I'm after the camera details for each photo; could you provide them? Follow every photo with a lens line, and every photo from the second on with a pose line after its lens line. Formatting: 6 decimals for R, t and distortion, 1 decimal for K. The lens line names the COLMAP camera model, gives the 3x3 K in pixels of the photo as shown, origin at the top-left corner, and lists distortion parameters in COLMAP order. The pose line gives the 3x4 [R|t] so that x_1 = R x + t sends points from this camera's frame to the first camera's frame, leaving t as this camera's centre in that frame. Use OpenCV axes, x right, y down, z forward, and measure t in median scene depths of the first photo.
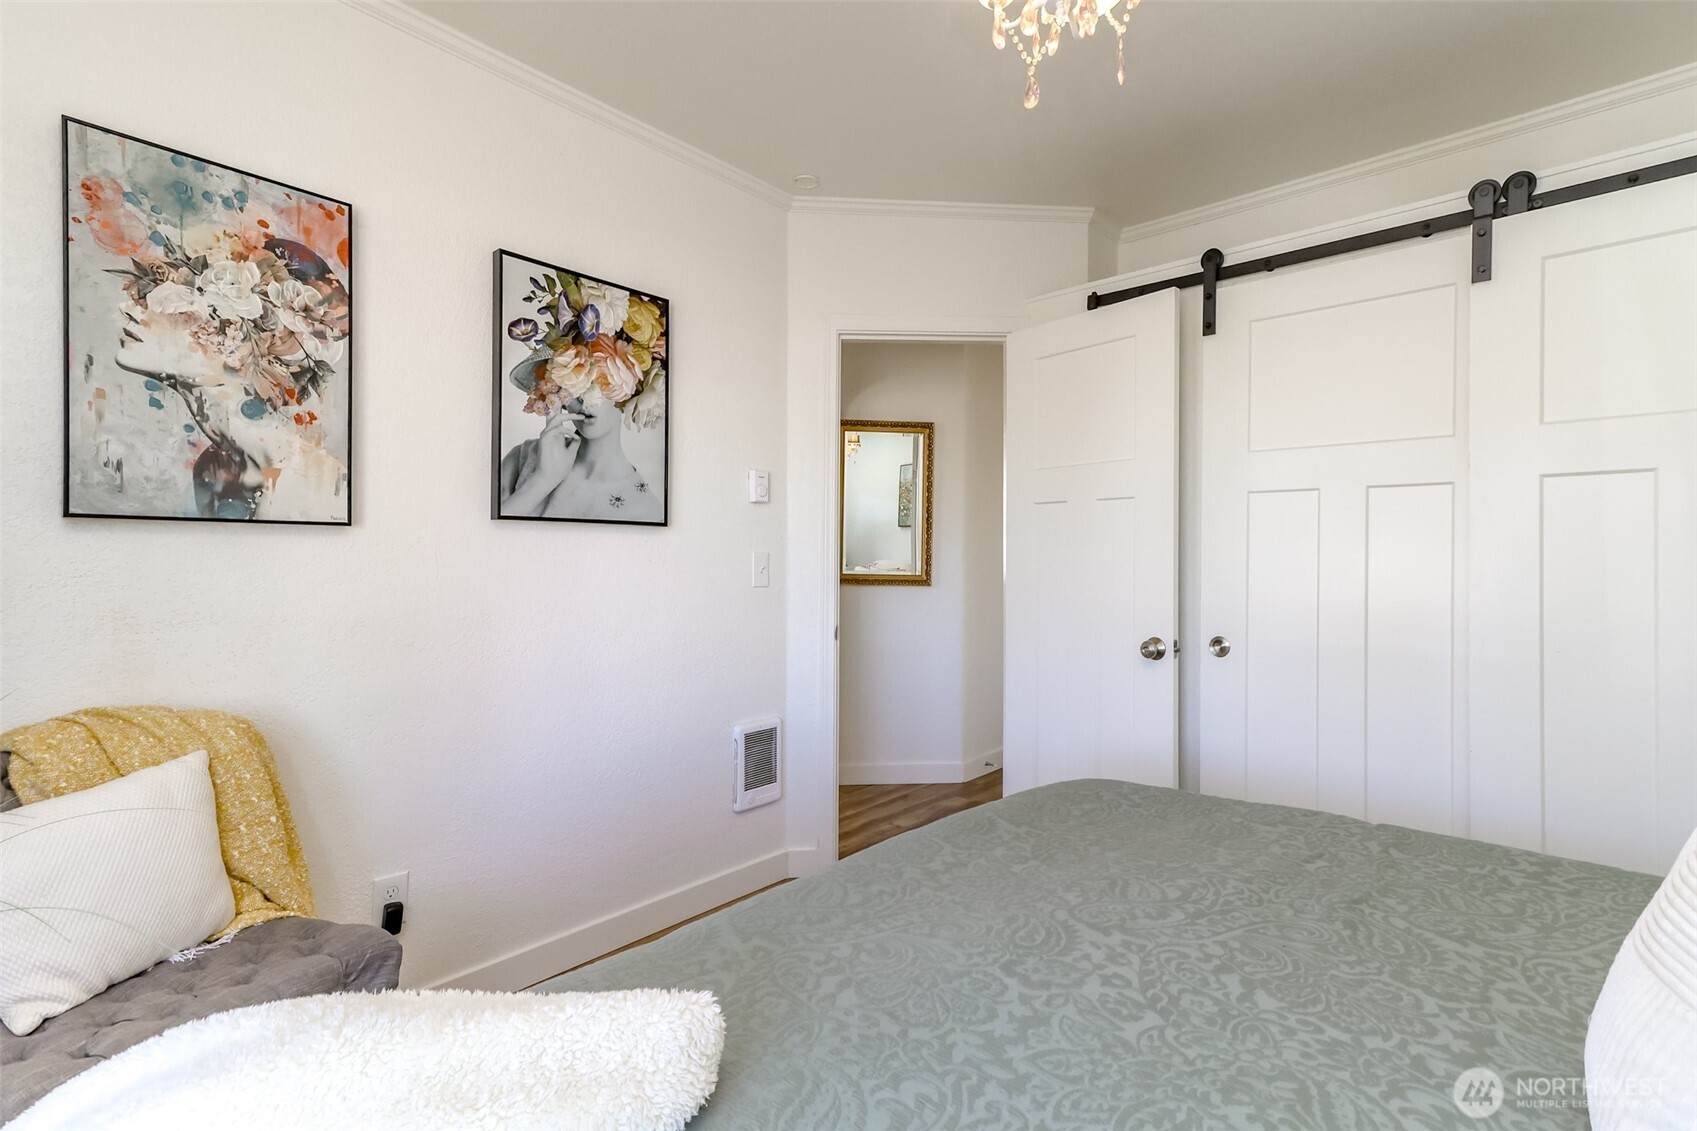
lens RADIAL K [[774.5, 0, 852.3], [0, 774.5, 558.5], [0, 0, 1]] dist [0.018994, 0.000420]
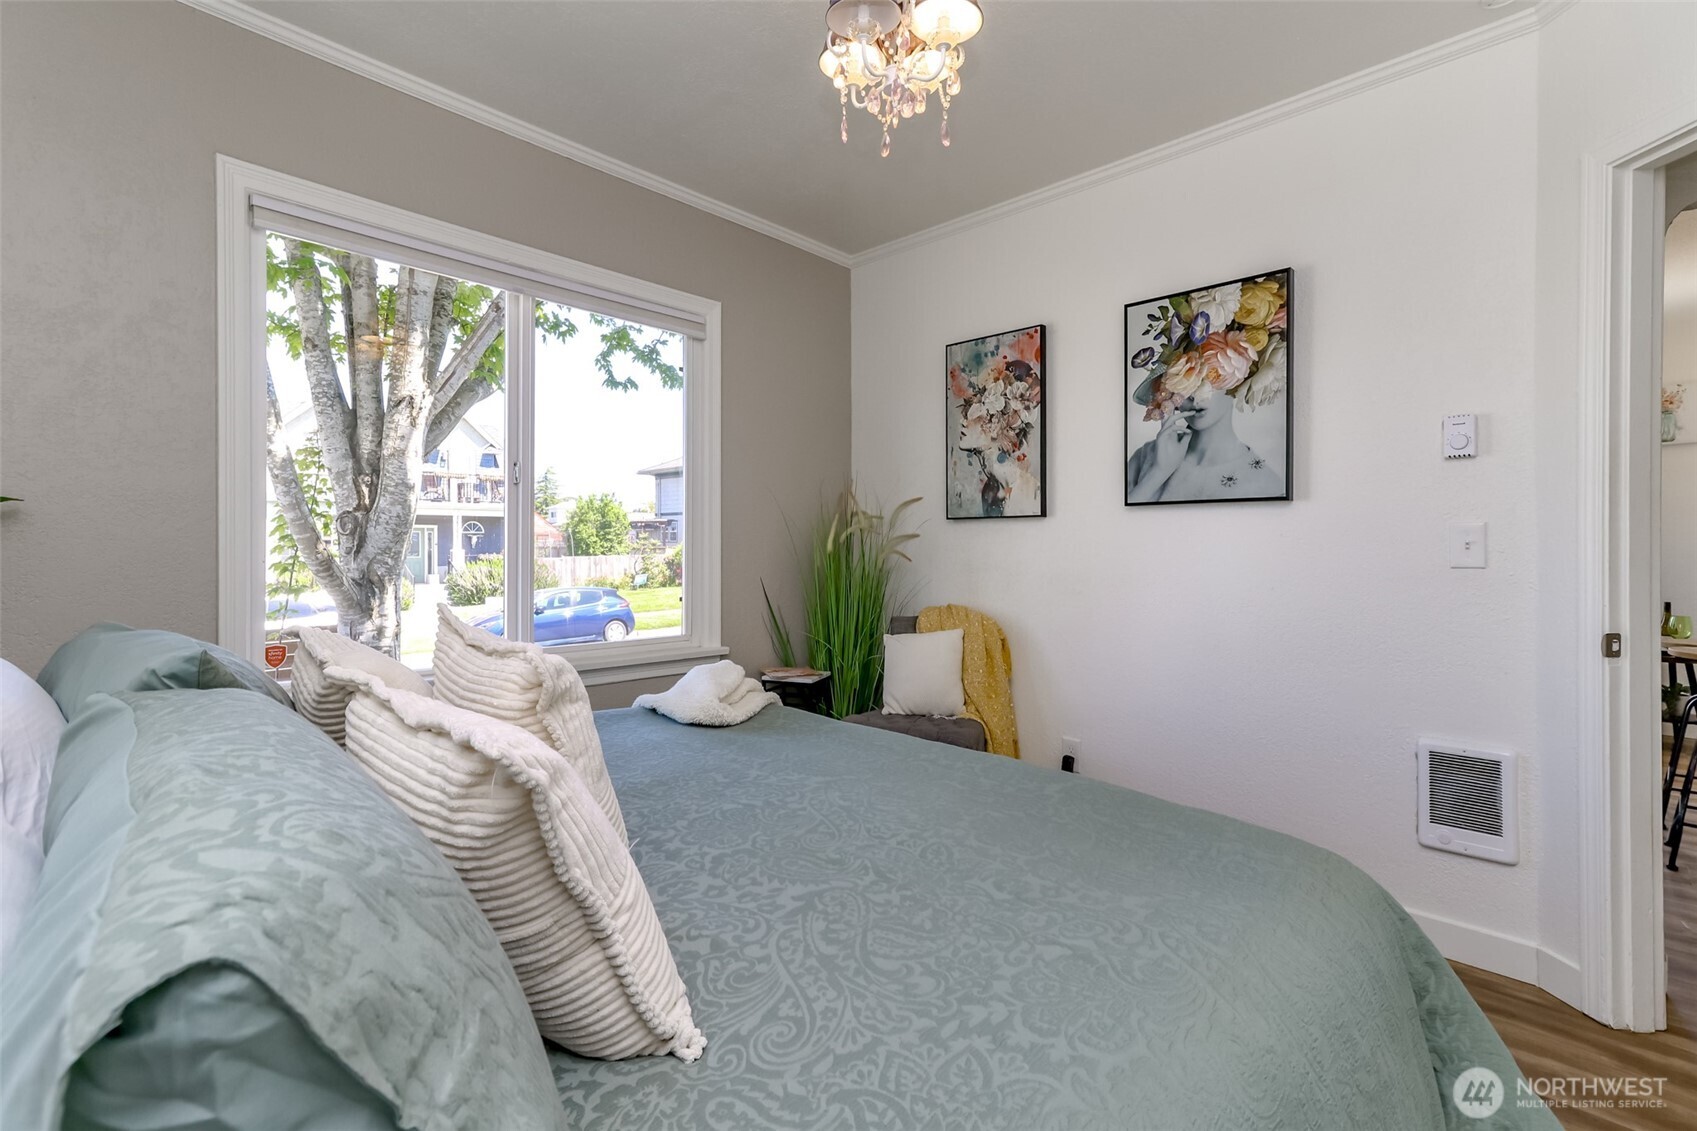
lens RADIAL K [[774.5, 0, 852.3], [0, 774.5, 558.5], [0, 0, 1]] dist [0.018994, 0.000420]
pose [[-0.030840, 0.011884, -0.999454, 0.903866], [0.001745, 0.999928, 0.011836, 0.023710], [0.999523, -0.001380, -0.030859, 0.566705]]
